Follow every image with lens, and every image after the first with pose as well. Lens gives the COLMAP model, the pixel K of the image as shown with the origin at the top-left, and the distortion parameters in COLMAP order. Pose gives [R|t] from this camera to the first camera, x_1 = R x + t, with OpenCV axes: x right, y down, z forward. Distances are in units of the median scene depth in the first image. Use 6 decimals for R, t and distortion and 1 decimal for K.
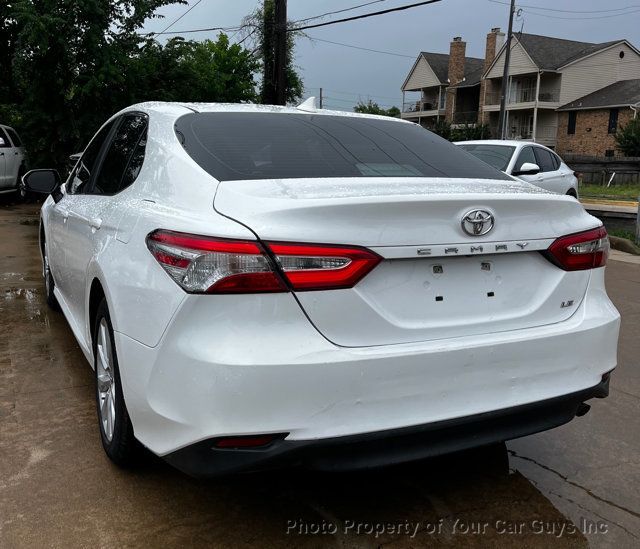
lens RADIAL K [[678.1, 0, 318.5], [0, 678.1, 271.7], [0, 0, 1]] dist [0.053051, 0.000000]
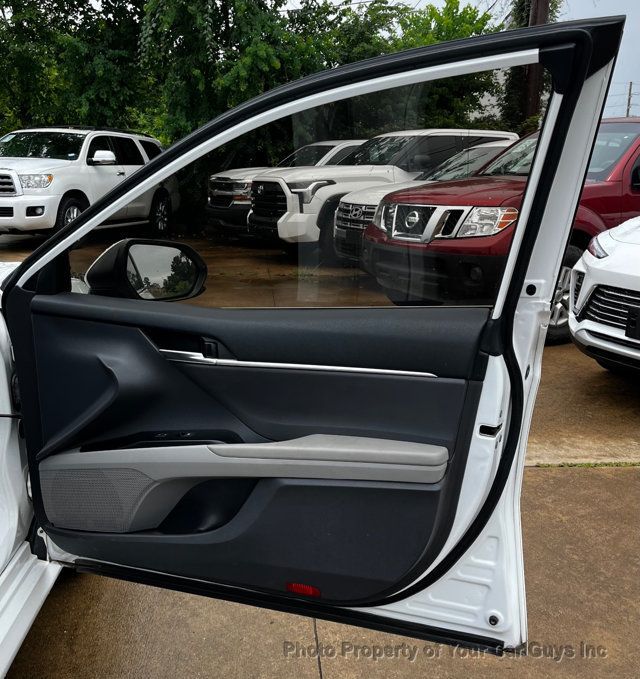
lens RADIAL K [[724.8, 0, 319.6], [0, 724.8, 355.8], [0, 0, 1]] dist [0.032401, 0.000000]
pose [[0.923134, 0.090138, -0.373762, 0.026868], [-0.060759, 0.994116, 0.089678, -0.026783], [0.379646, -0.060075, 0.923179, 0.153012]]
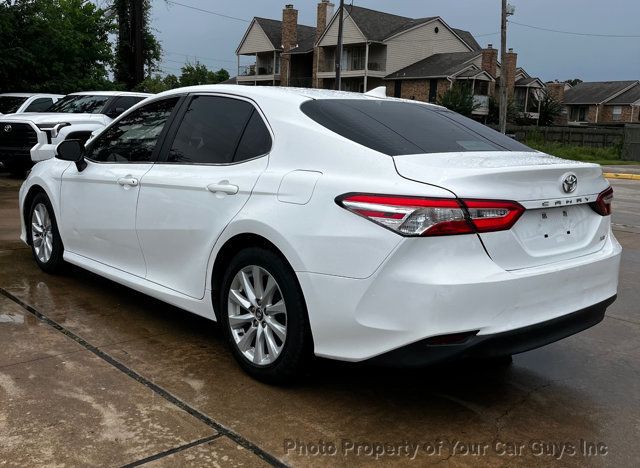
lens RADIAL K [[686.9, 0, 320.3], [0, 686.9, 234.2], [0, 0, 1]] dist [0.064960, 0.000000]
pose [[0.963453, -0.035509, 0.265513, -0.049152], [0.035687, 0.999354, 0.004154, 0.000884], [-0.265489, 0.005473, 0.964098, -0.021691]]
